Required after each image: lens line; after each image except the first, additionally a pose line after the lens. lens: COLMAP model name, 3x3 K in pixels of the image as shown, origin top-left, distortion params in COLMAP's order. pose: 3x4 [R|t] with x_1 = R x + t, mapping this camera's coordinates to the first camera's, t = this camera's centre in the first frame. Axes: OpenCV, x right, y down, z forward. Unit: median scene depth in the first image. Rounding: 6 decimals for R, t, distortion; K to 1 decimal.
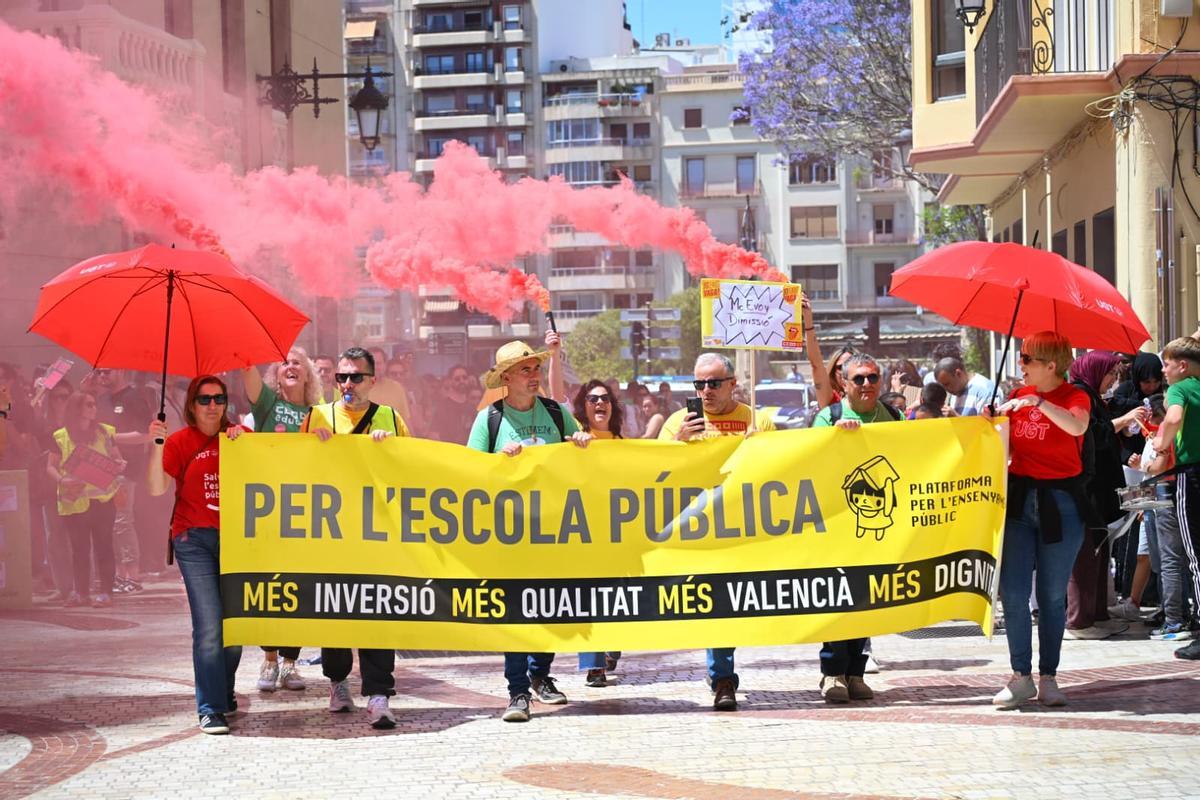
lens RADIAL K [[1644.5, 0, 600.0], [0, 1644.5, 400.0], [0, 0, 1]] dist [0.019972, 0.006885]
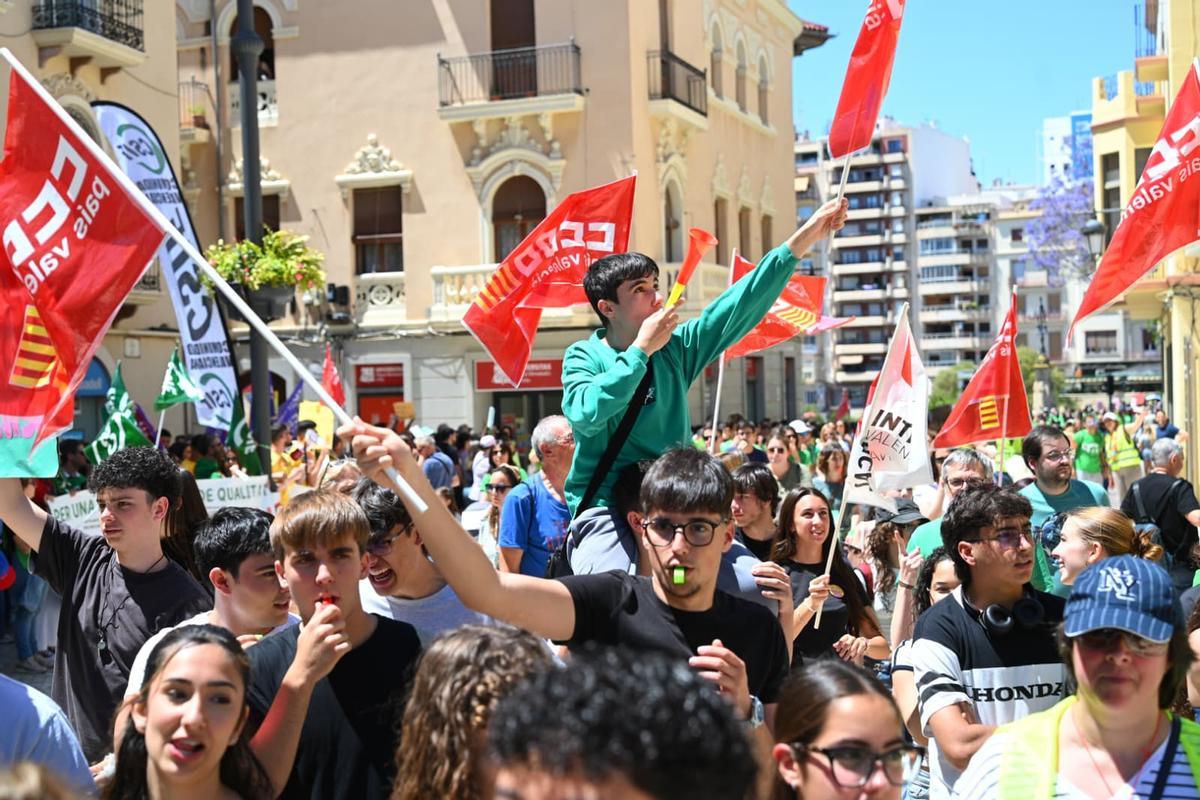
lens RADIAL K [[1644.5, 0, 600.0], [0, 1644.5, 400.0], [0, 0, 1]] dist [0.019972, 0.006885]
pose [[0.969399, -0.006527, -0.245403, 0.055125], [0.007212, 0.999972, 0.001893, -0.024056], [0.245384, -0.003605, 0.969419, -0.567592]]
